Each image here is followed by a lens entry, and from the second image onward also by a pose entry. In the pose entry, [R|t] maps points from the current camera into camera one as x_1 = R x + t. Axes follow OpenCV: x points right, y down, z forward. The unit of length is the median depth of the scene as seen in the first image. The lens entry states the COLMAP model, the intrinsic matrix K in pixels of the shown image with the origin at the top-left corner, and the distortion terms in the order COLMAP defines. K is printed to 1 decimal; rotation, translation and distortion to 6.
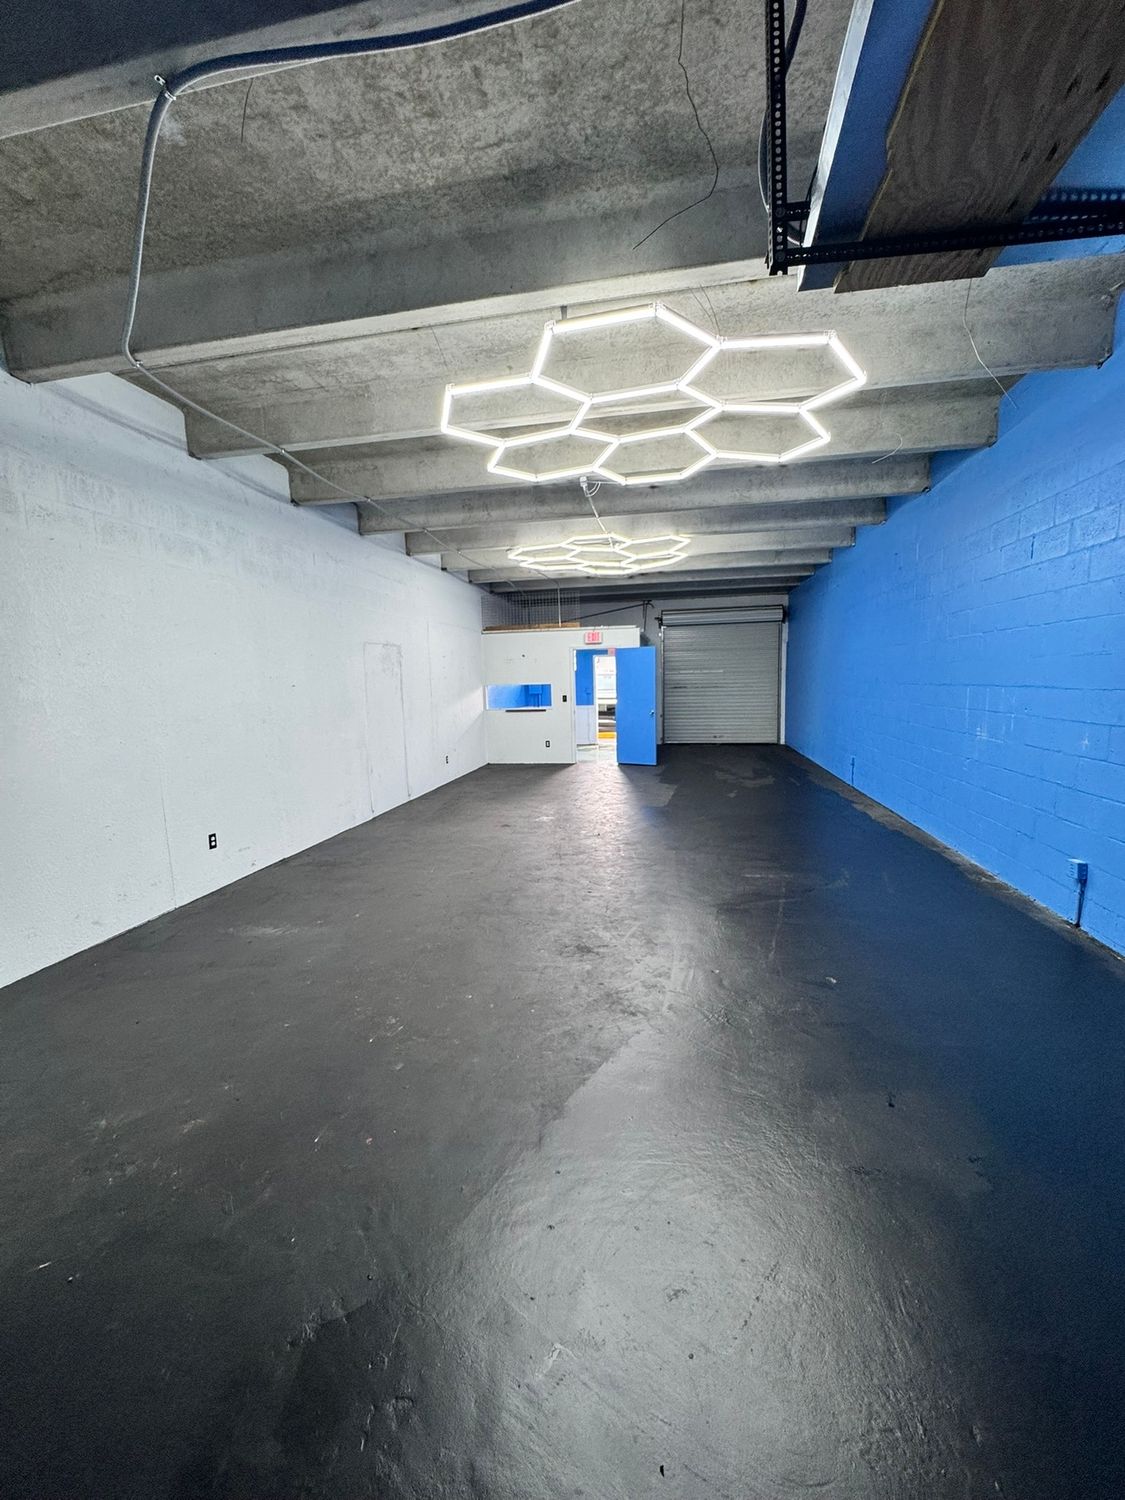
lens RADIAL K [[601.7, 0, 562.9], [0, 601.7, 746.5], [0, 0, 1]] dist [-0.002005, 0.000310]
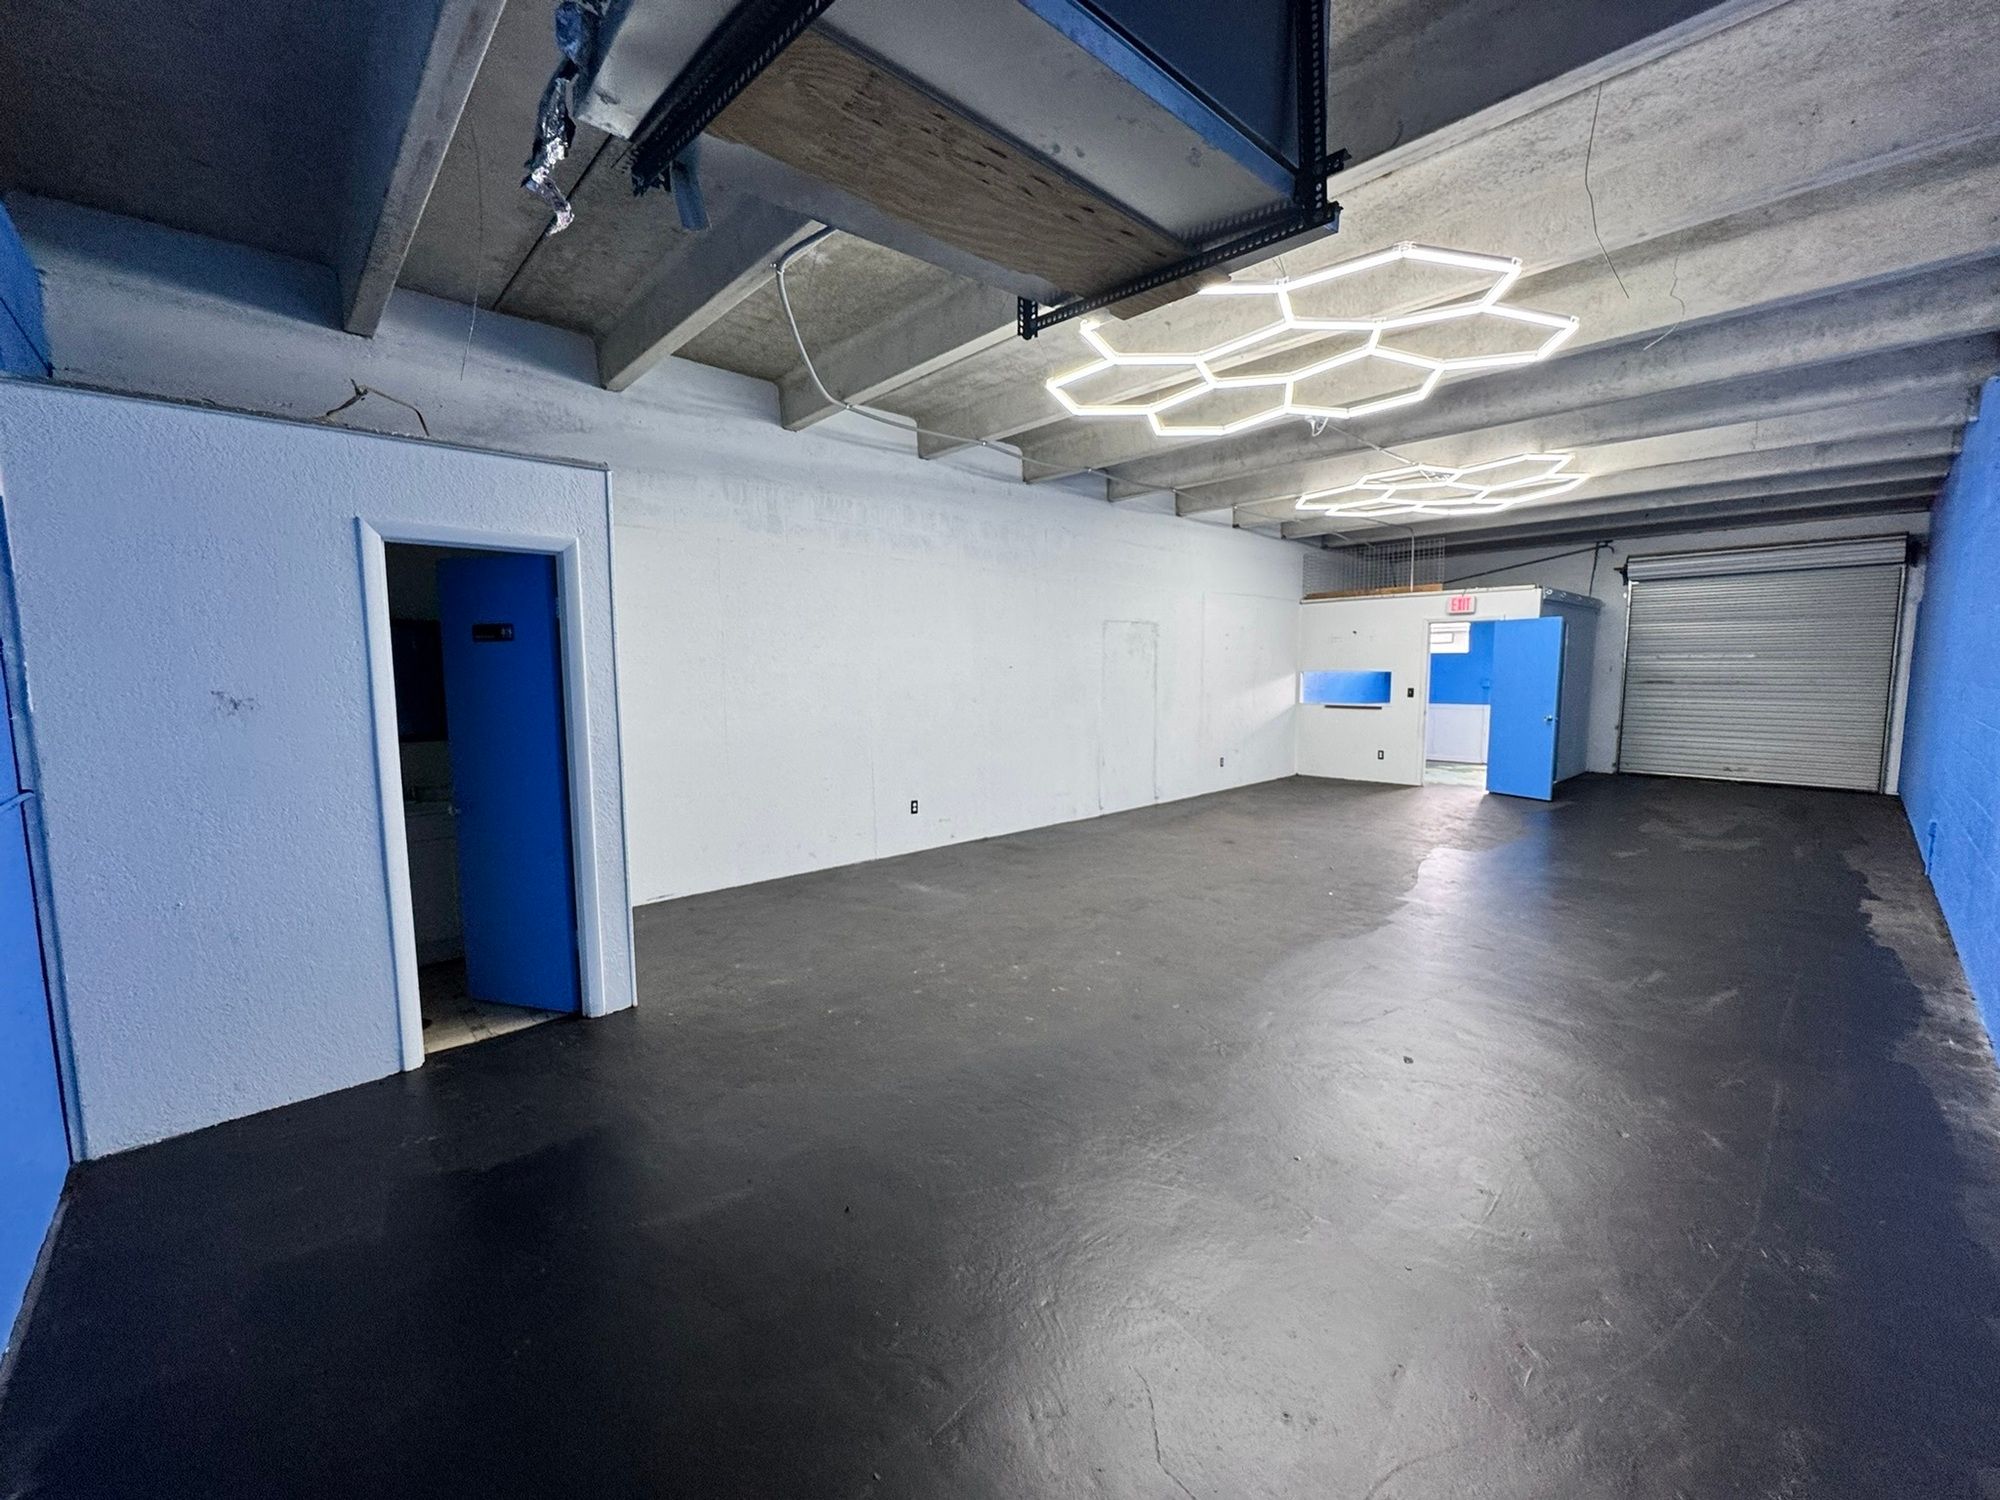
lens RADIAL K [[802.2, 0, 997.2], [0, 802.2, 746.4], [0, 0, 1]] dist [-0.002005, 0.000310]
pose [[0.807952, 0.076775, -0.584225, 0.267217], [-0.079643, 0.996606, 0.020826, 0.003792], [0.583841, 0.029703, 0.811324, -0.069877]]
